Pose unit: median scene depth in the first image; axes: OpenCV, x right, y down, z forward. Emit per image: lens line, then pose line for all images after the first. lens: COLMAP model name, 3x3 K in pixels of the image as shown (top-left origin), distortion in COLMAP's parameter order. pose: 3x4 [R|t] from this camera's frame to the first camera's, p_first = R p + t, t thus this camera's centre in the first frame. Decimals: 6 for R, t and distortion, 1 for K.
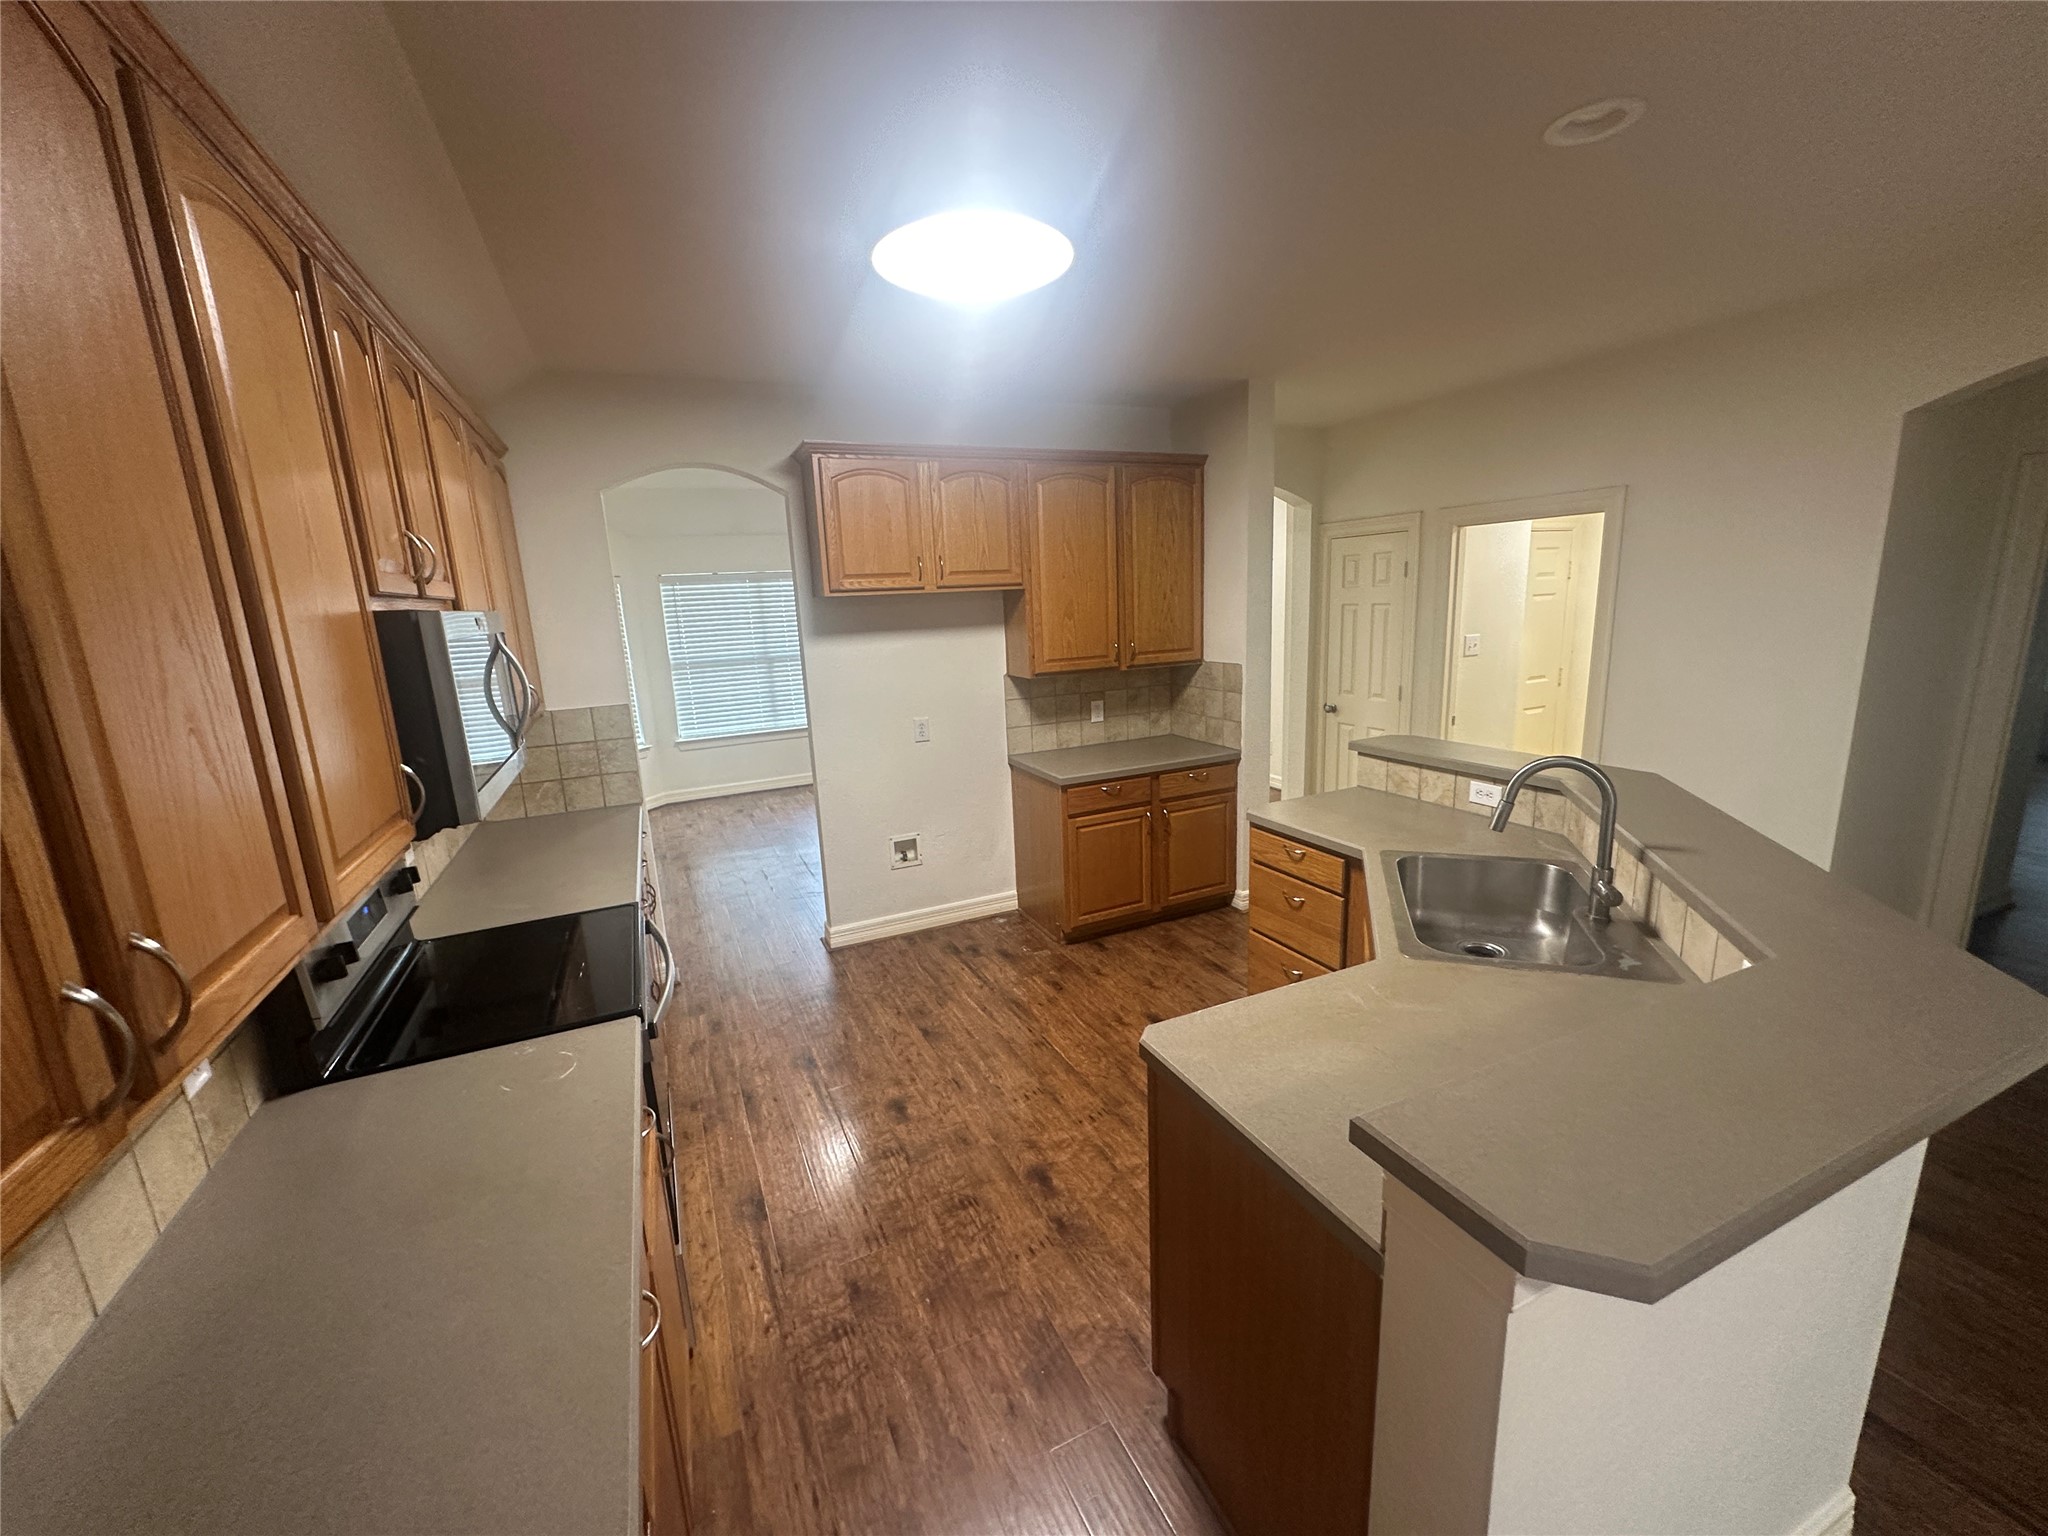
lens RADIAL K [[816.8, 0, 1024.0], [0, 816.8, 768.0], [0, 0, 1]] dist [-0.000439, -0.000054]
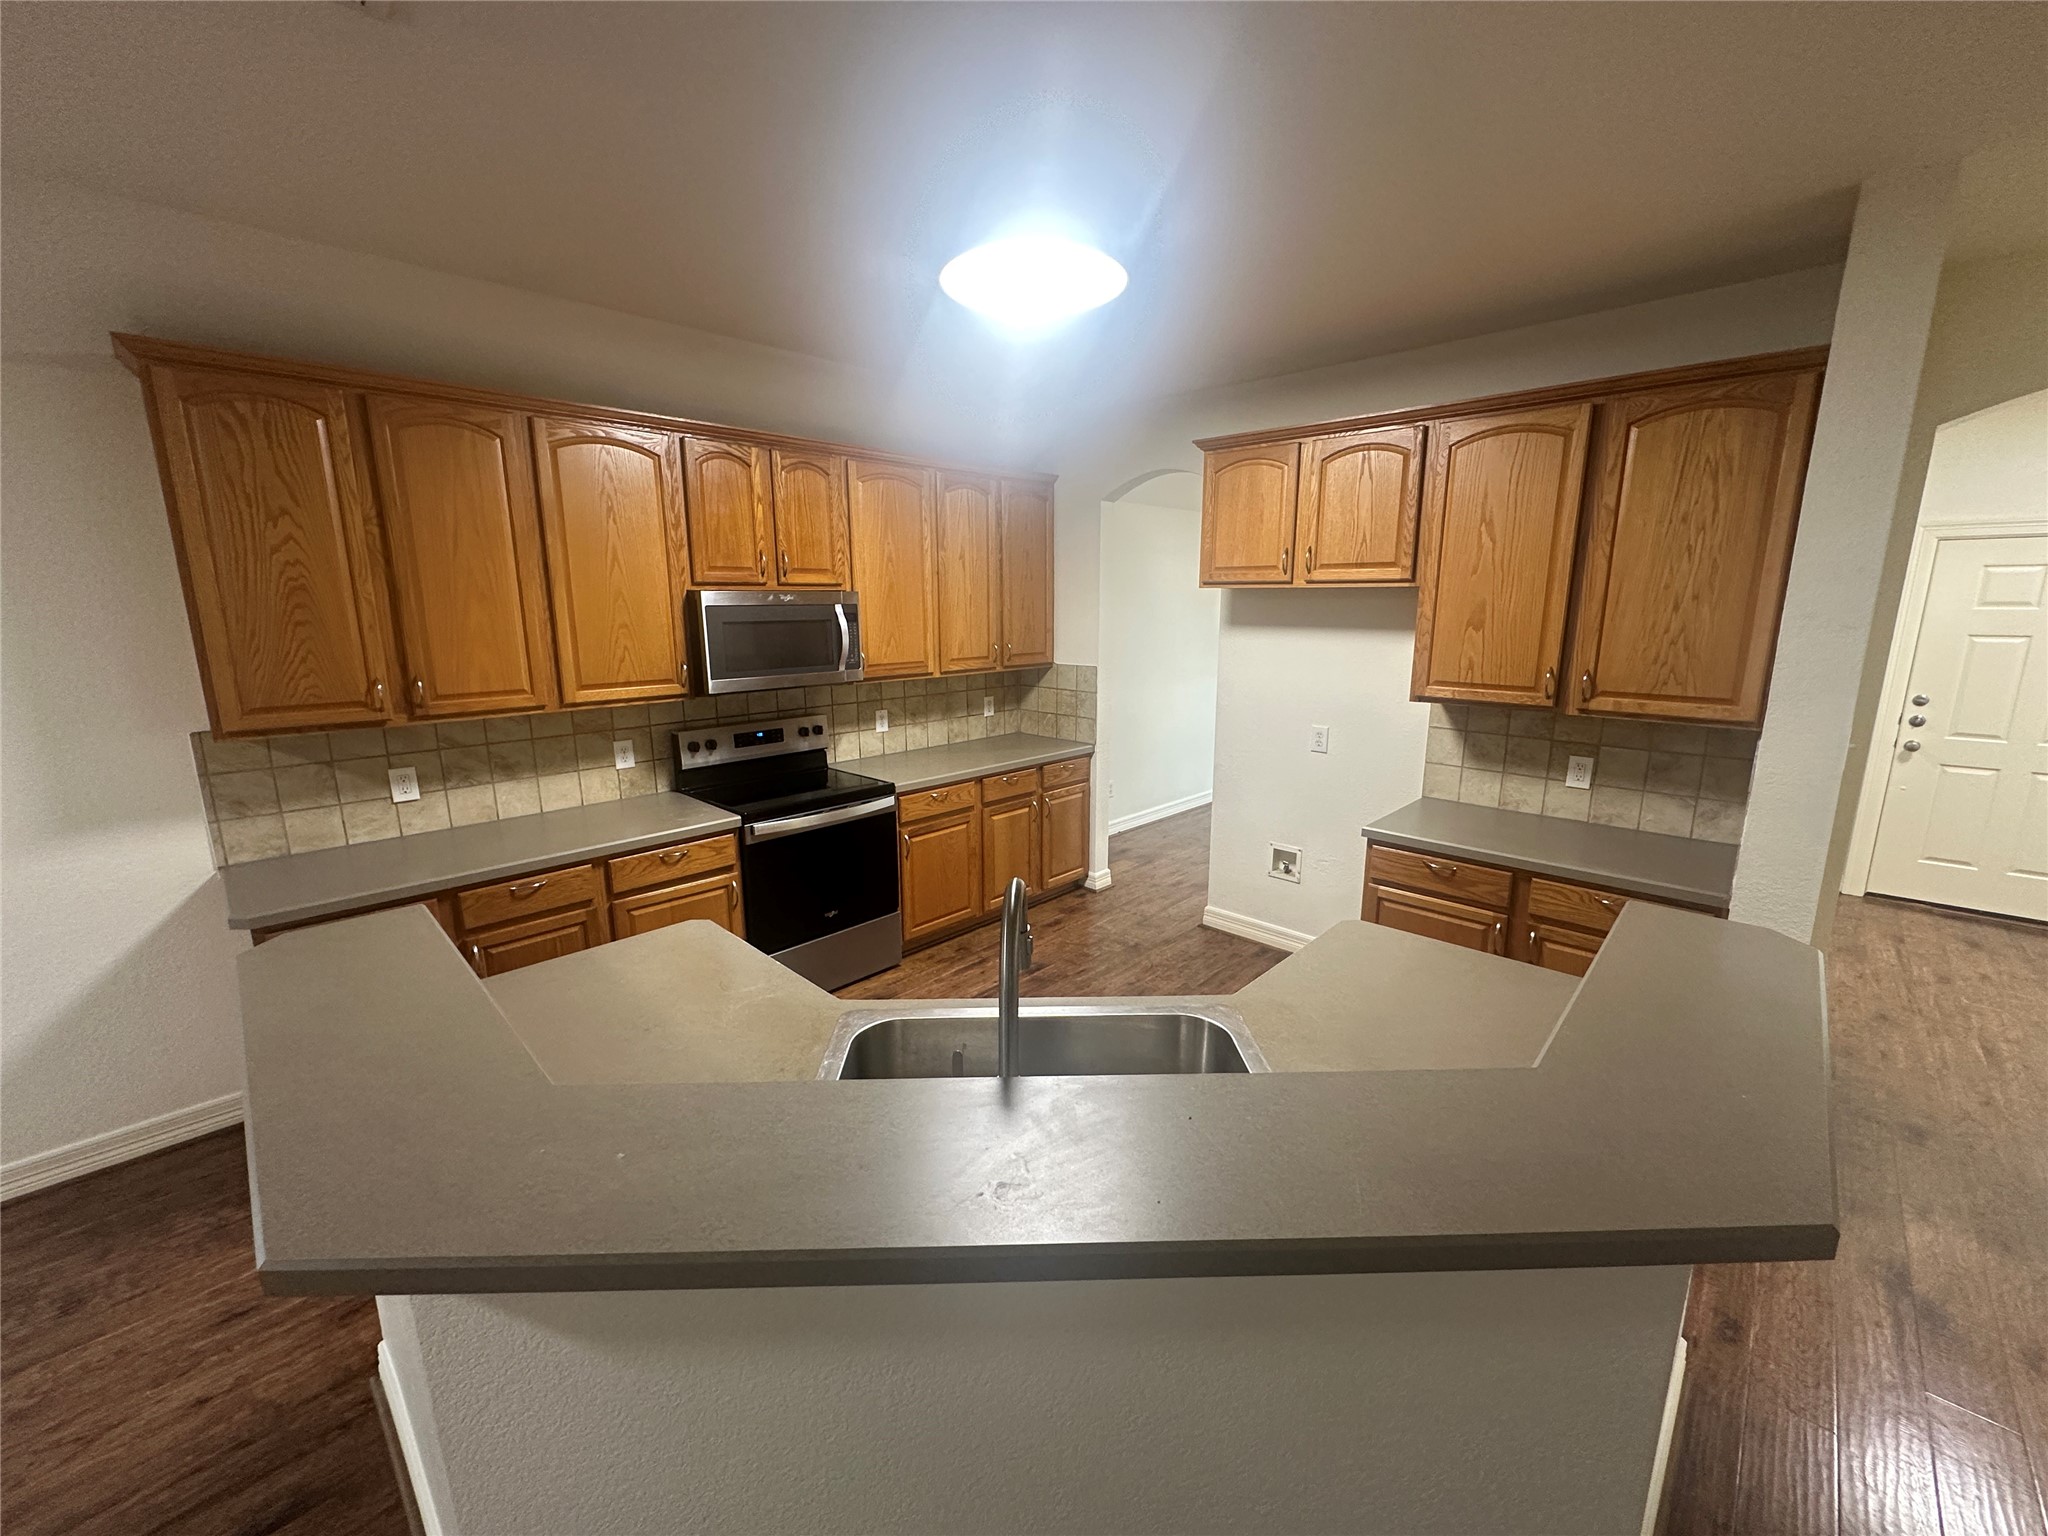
lens RADIAL K [[819.9, 0, 1024.7], [0, 819.9, 765.4], [0, 0, 1]] dist [-0.003749, -0.000105]
pose [[0.357761, 0.230281, -0.904974, 0.679874], [-0.205580, 0.964763, 0.164224, -0.116957], [0.910903, 0.127292, 0.392496, 0.411430]]
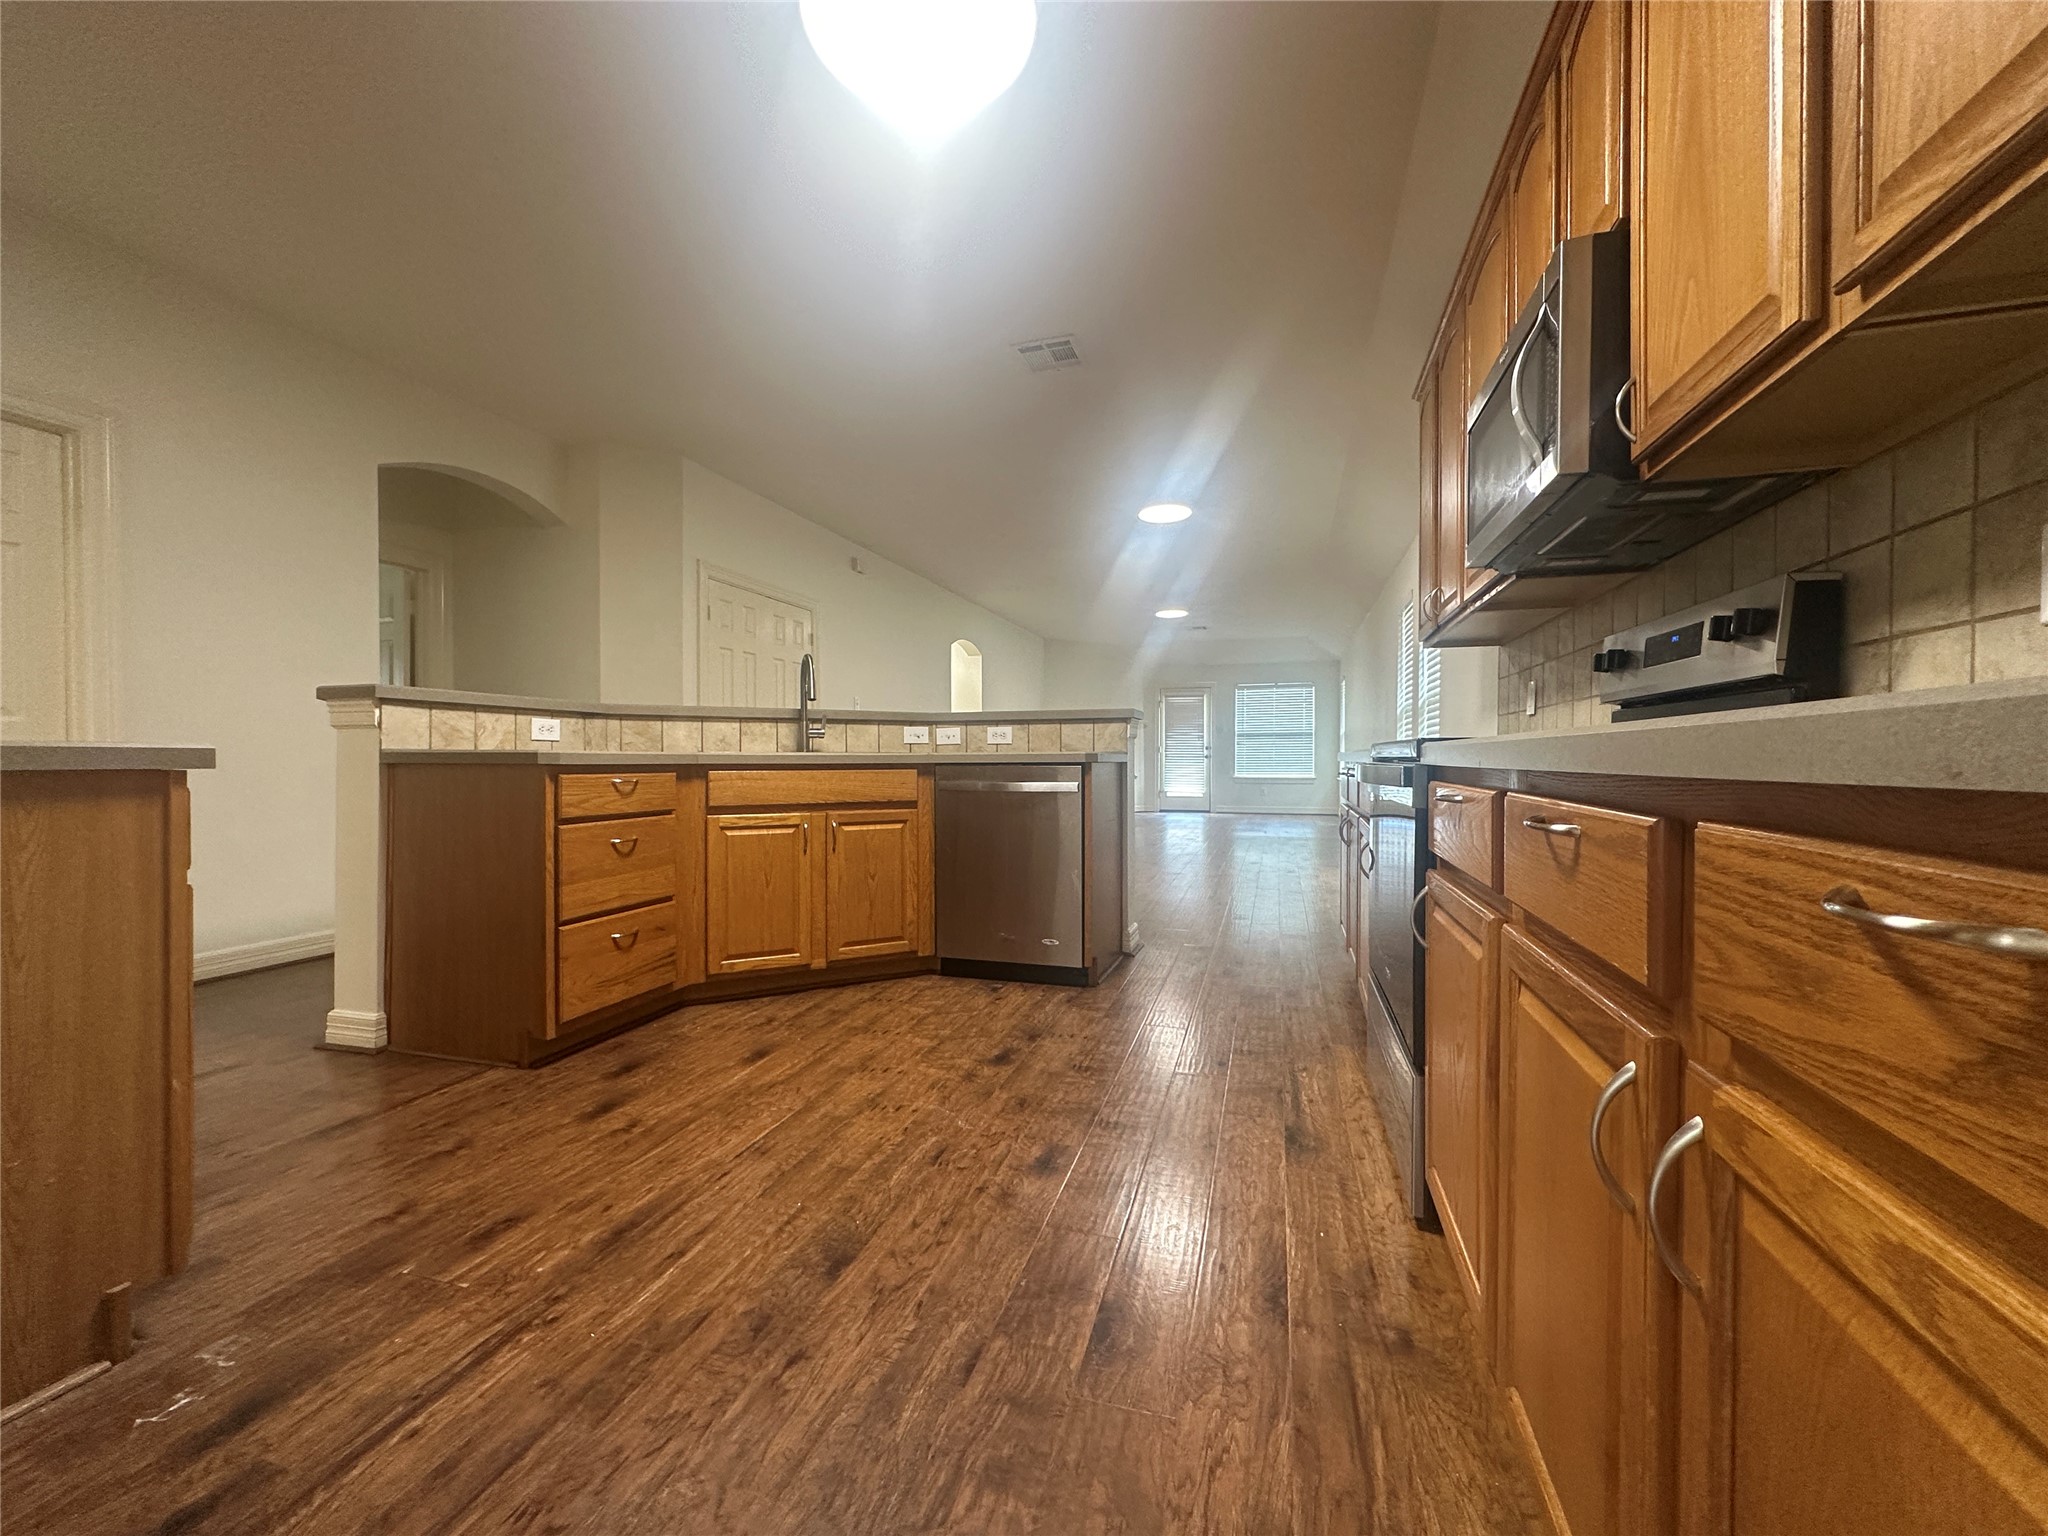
lens RADIAL K [[819.9, 0, 1024.7], [0, 819.9, 765.4], [0, 0, 1]] dist [-0.003749, -0.000105]
pose [[-0.742136, 0.039244, 0.669099, -0.446488], [0.171544, 0.976155, 0.133016, 0.034139], [-0.647925, 0.213496, -0.731172, 1.108328]]
